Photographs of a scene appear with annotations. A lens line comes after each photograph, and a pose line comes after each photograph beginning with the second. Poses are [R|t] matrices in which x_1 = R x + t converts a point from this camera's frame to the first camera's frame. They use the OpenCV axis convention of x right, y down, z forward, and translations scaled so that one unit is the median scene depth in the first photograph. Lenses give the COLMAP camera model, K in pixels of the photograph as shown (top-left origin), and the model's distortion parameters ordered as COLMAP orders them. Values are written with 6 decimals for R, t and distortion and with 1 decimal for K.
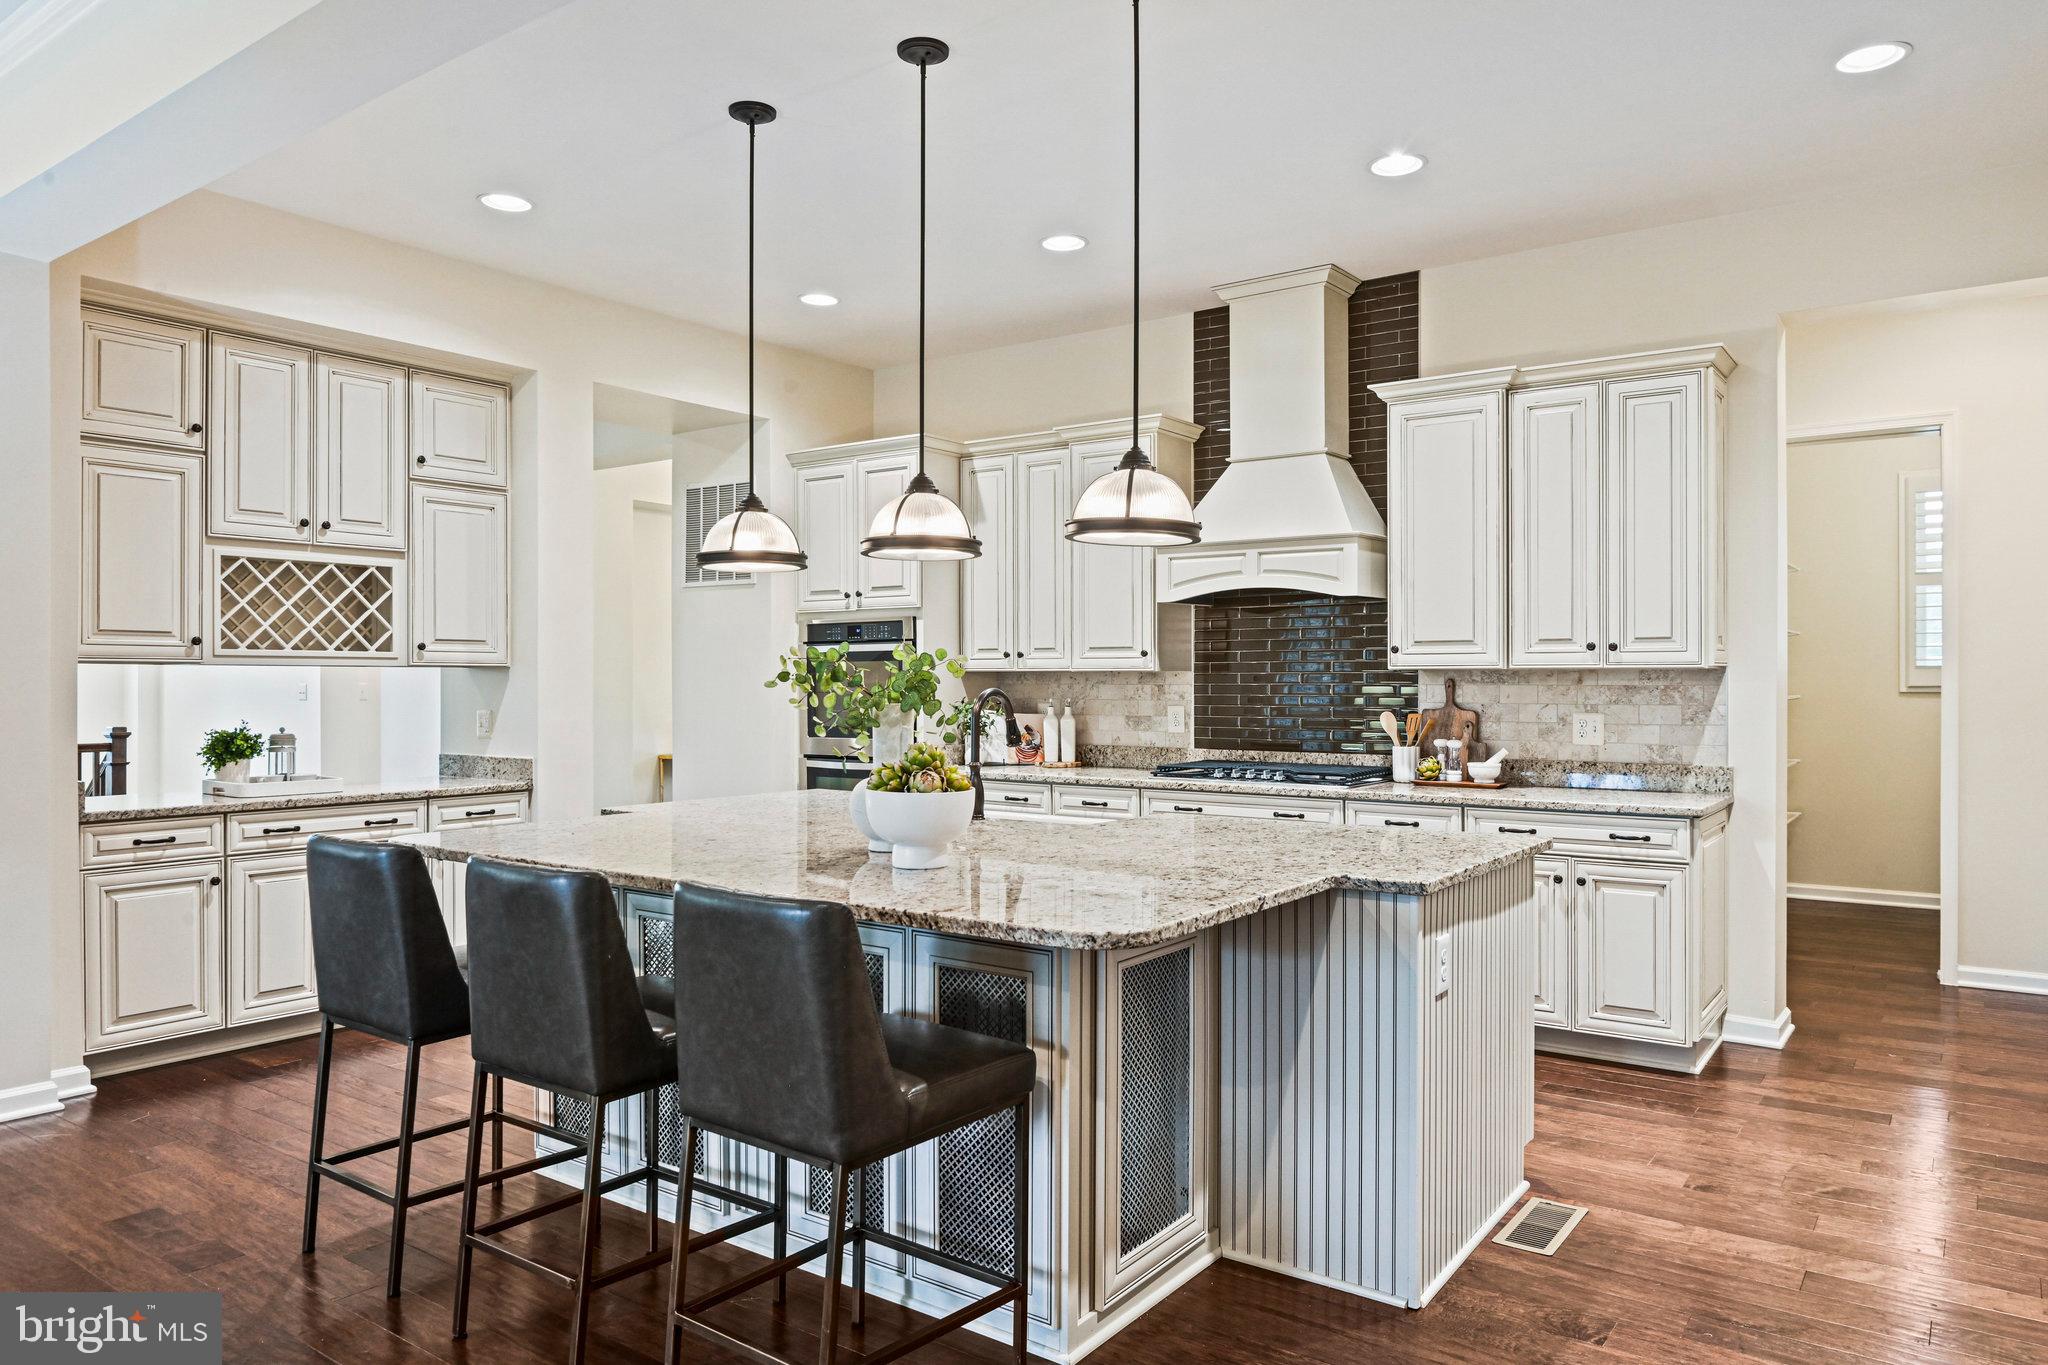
lens RADIAL K [[1341.8, 0, 1027.2], [0, 1341.8, 679.2], [0, 0, 1]] dist [-0.009349, -0.006327]
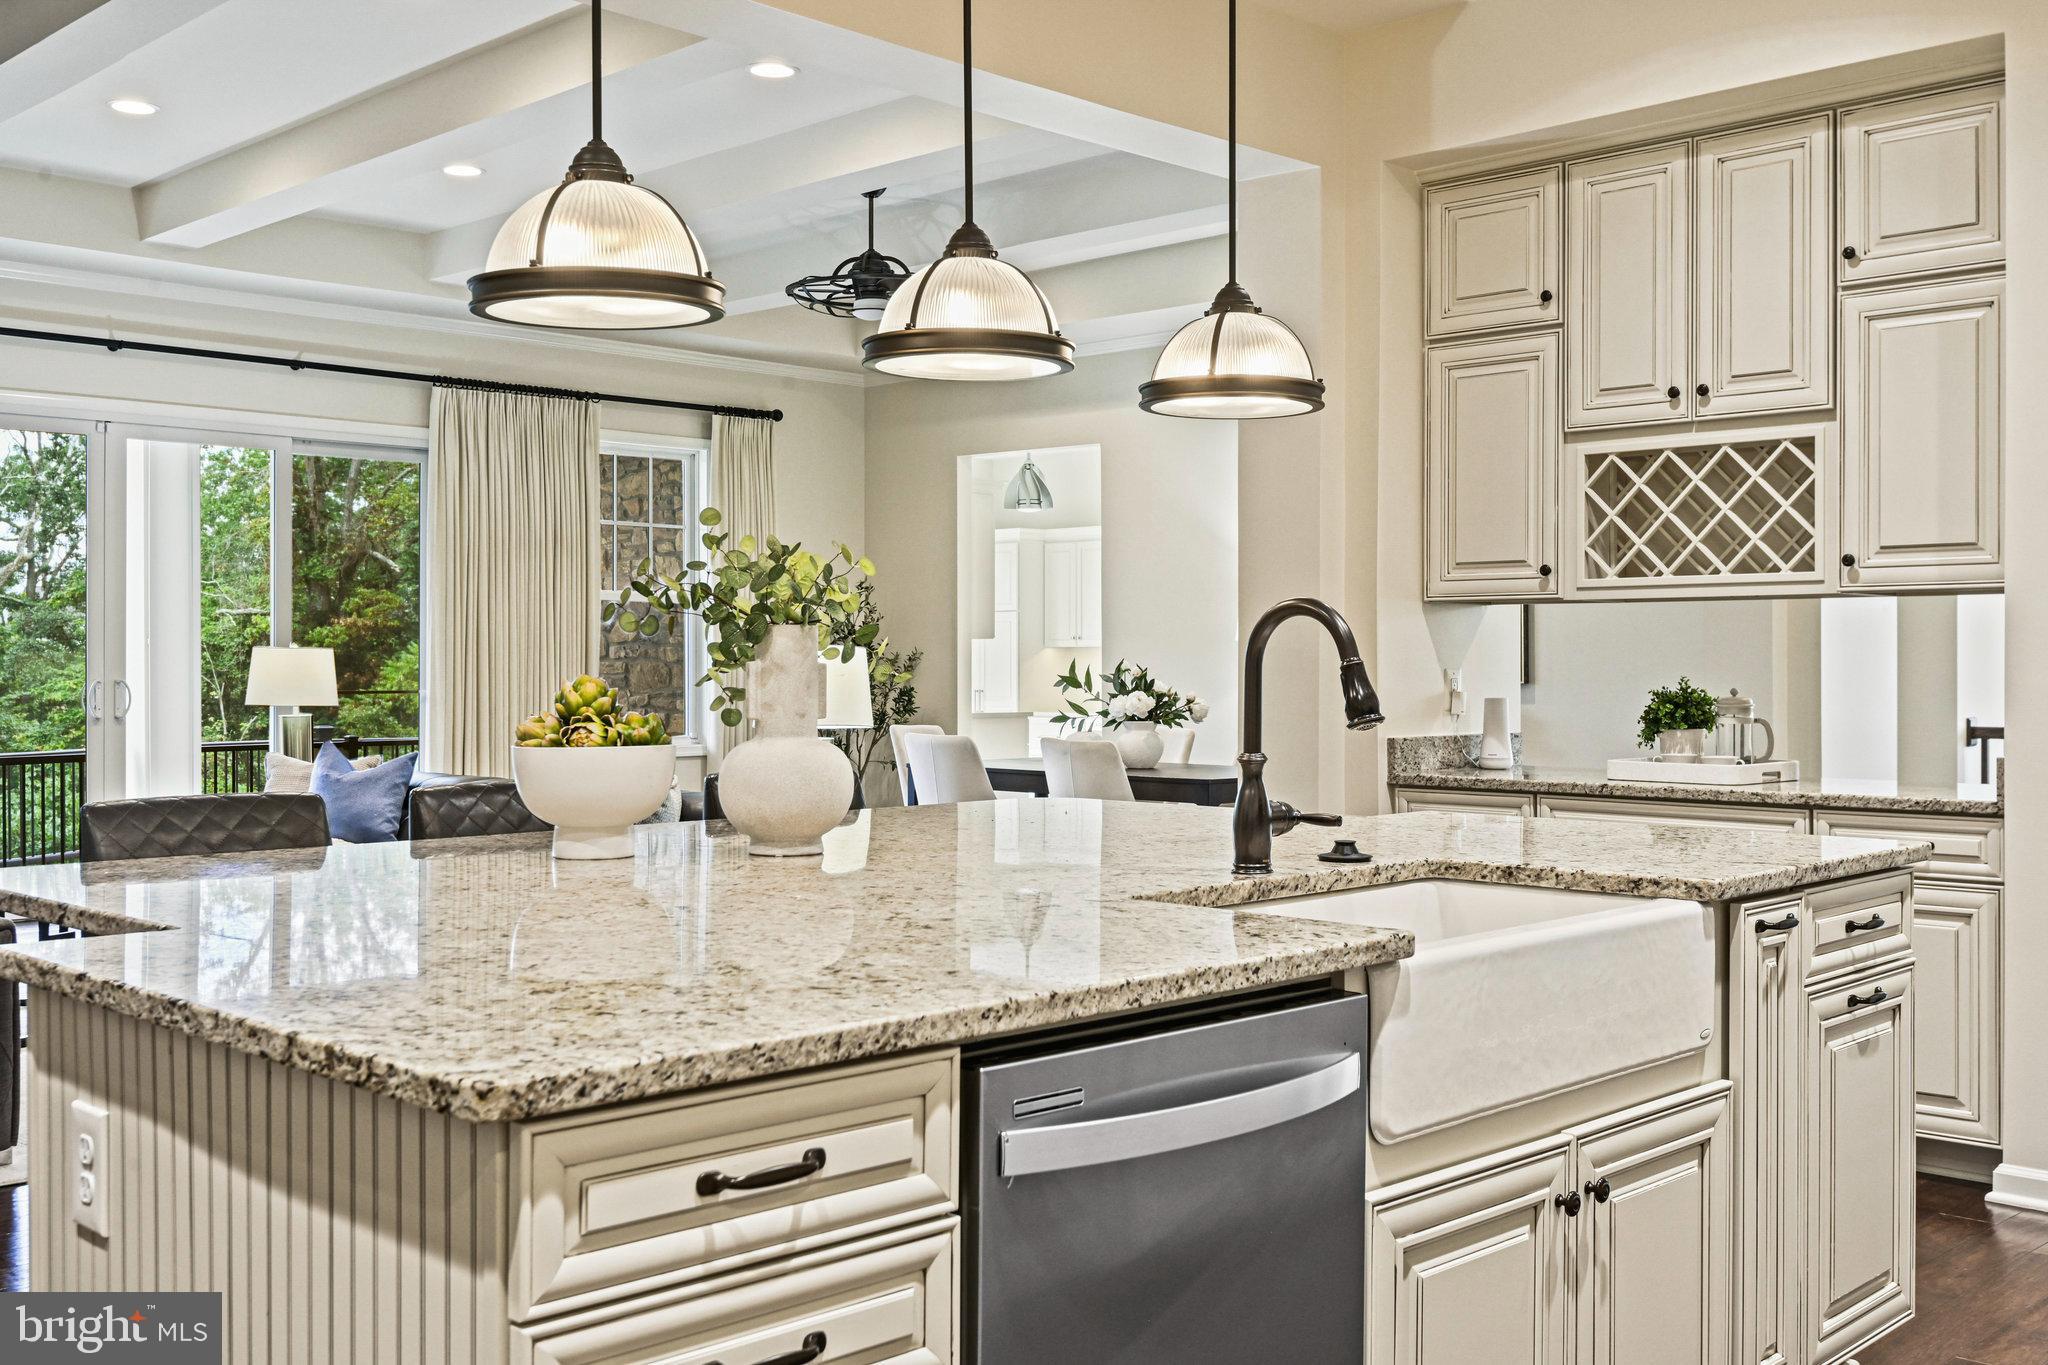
lens RADIAL K [[2025.9, 0, 1032.1], [0, 2025.9, 665.7], [0, 0, 1]] dist [-0.007151, 0.000000]
pose [[-0.150113, 0.000125, -0.988669, 0.516547], [0.000631, 1.000000, 0.000031, 0.023399], [0.988669, -0.000619, -0.150113, 0.778265]]
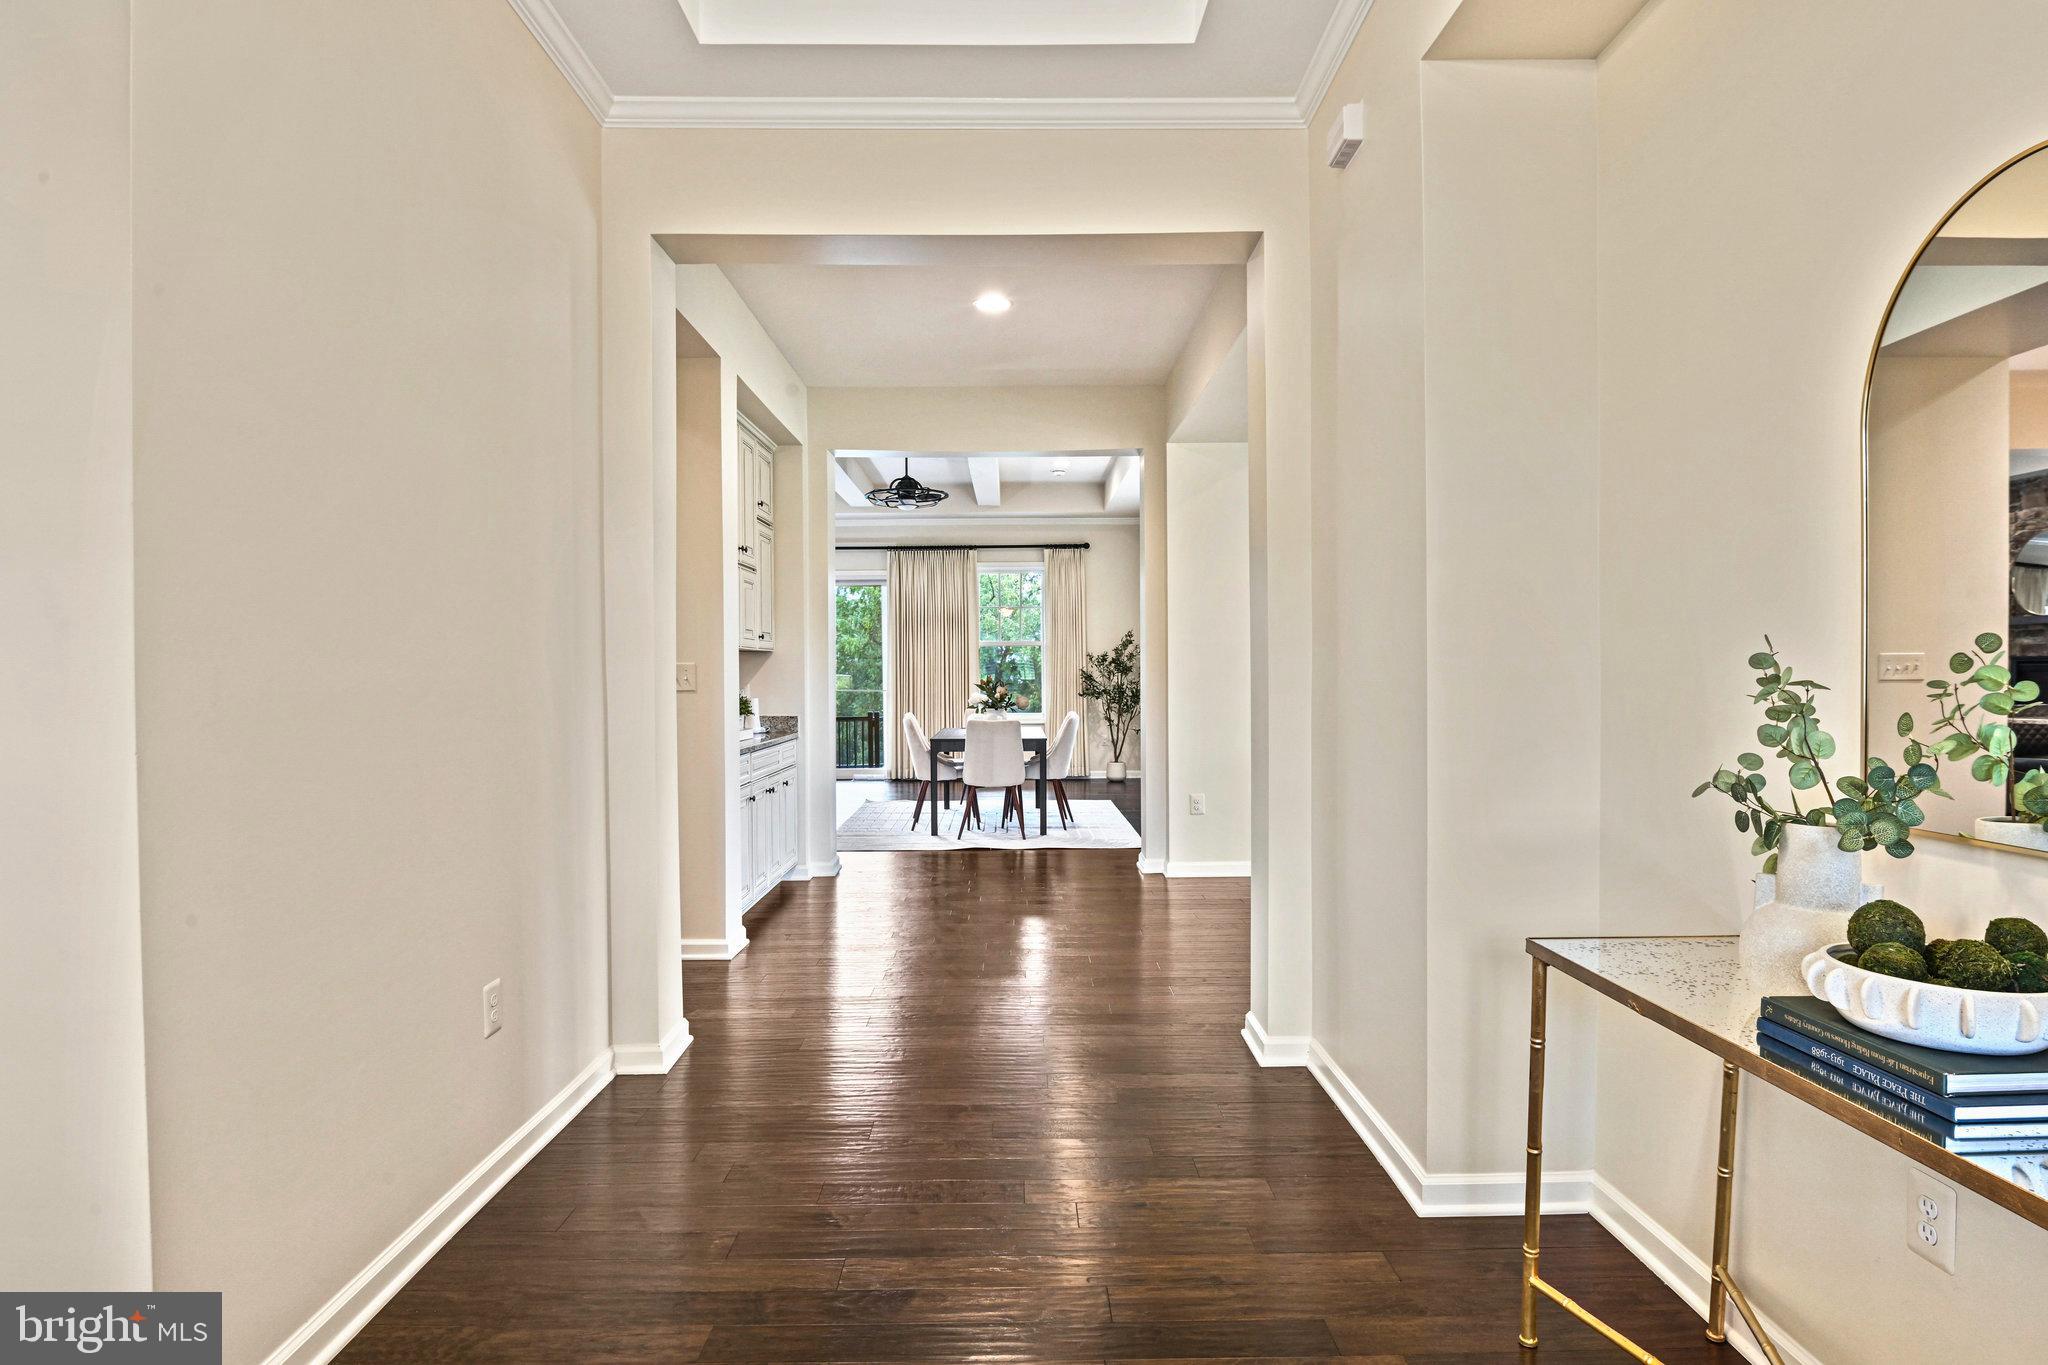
lens RADIAL K [[1191.6, 0, 1035.0], [0, 1191.6, 681.2], [0, 0, 1]] dist [-0.009283, -0.010358]
pose [[-0.801326, 0.010988, -0.598127, -0.081826], [0.011251, 0.999931, 0.003295, 0.021419], [0.598122, -0.004089, -0.801395, 2.129543]]
